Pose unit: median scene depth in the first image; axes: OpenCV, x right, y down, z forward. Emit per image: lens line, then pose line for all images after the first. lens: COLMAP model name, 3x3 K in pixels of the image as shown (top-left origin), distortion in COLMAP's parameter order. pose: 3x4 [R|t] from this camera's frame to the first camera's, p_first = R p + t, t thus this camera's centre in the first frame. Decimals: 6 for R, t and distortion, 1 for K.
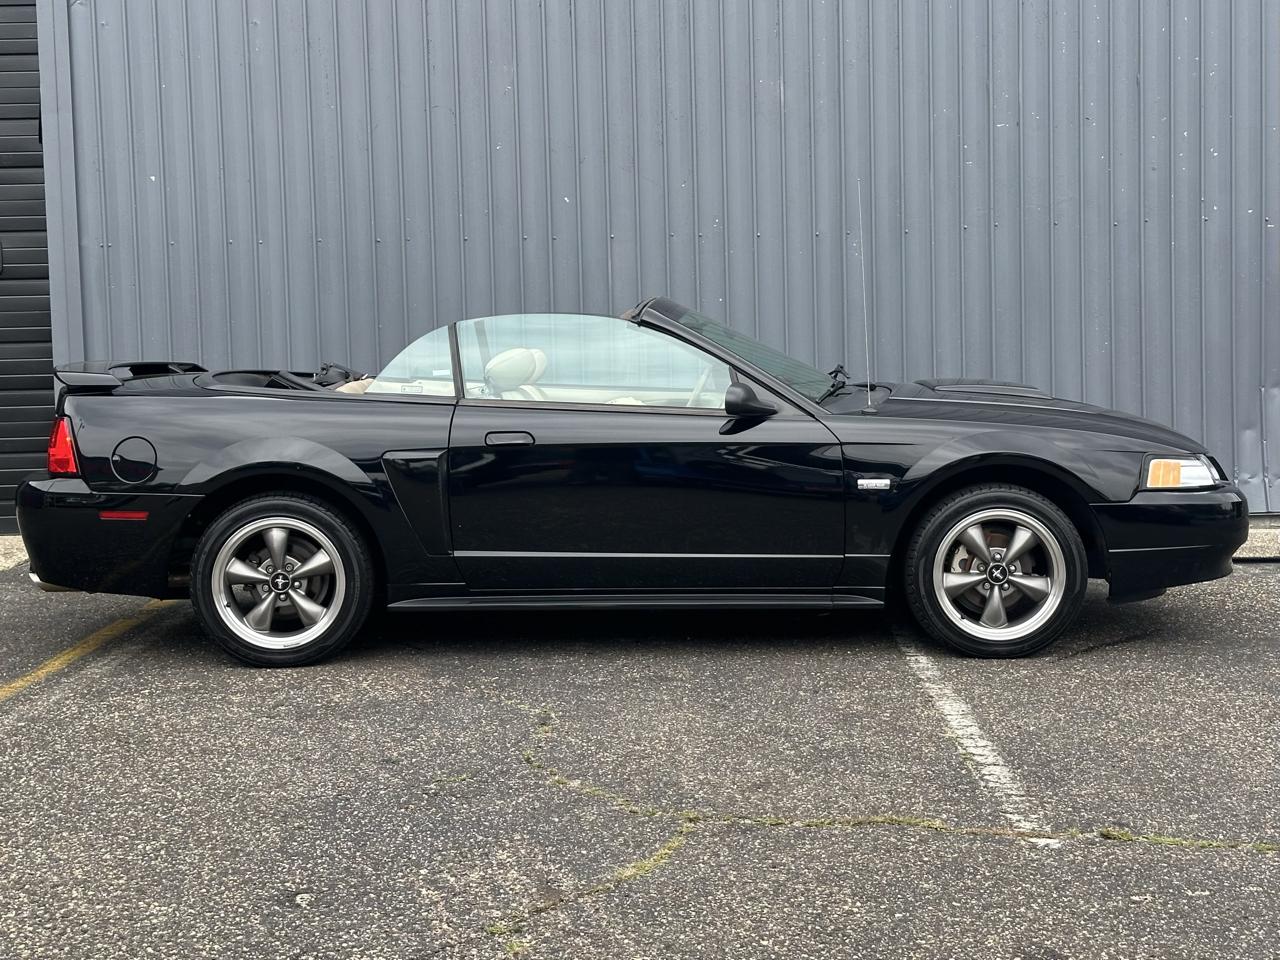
lens RADIAL K [[1953.8, 0, 639.4], [0, 1953.8, 443.4], [0, 0, 1]] dist [0.130779, 0.000000]
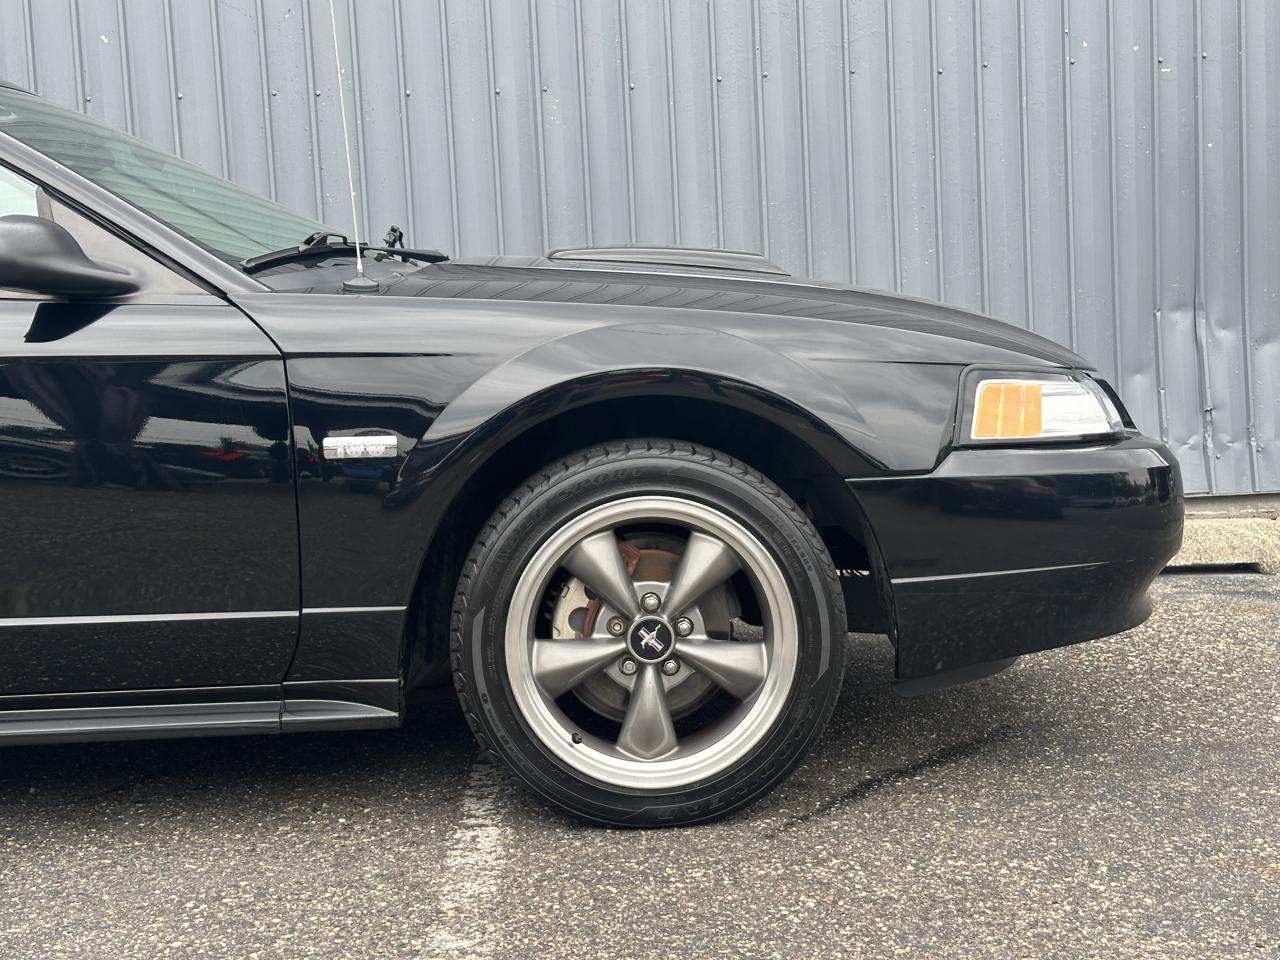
lens RADIAL K [[1786.5, 0, 660.7], [0, 1786.5, 470.9], [0, 0, 1]] dist [0.125173, 0.000000]
pose [[0.998004, -0.025585, 0.057735, 0.162951], [0.024977, 0.999625, 0.011243, 0.023289], [-0.058001, -0.009779, 0.998269, 0.593820]]
